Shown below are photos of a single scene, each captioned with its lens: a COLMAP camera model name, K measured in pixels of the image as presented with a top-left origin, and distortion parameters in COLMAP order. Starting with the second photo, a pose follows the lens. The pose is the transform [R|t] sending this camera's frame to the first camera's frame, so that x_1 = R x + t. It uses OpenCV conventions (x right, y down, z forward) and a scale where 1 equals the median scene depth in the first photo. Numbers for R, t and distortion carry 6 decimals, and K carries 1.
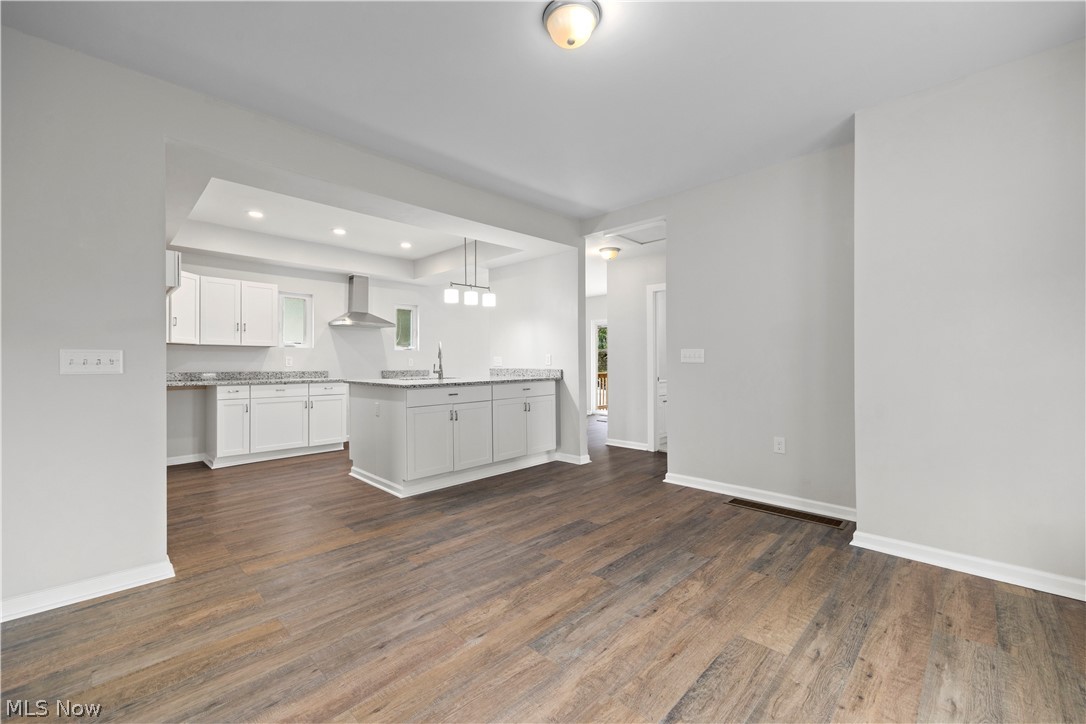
lens RADIAL K [[445.0, 0, 538.0], [0, 445.0, 364.6], [0, 0, 1]] dist [-0.002126, -0.000434]
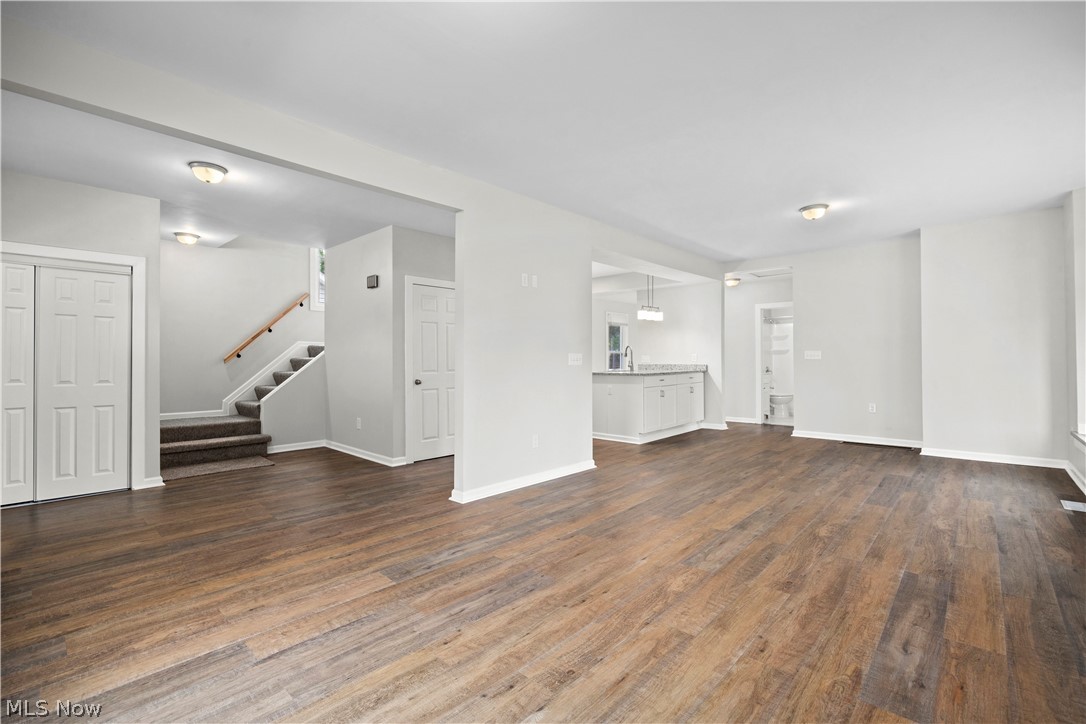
lens RADIAL K [[470.6, 0, 543.0], [0, 470.6, 362.0], [0, 0, 1]] dist [-0.011110, 0.000318]
pose [[0.999505, -0.000452, 0.031471, -0.606886], [0.000712, 0.999966, -0.008246, 0.017241], [-0.031466, 0.008264, 0.999471, -0.580404]]
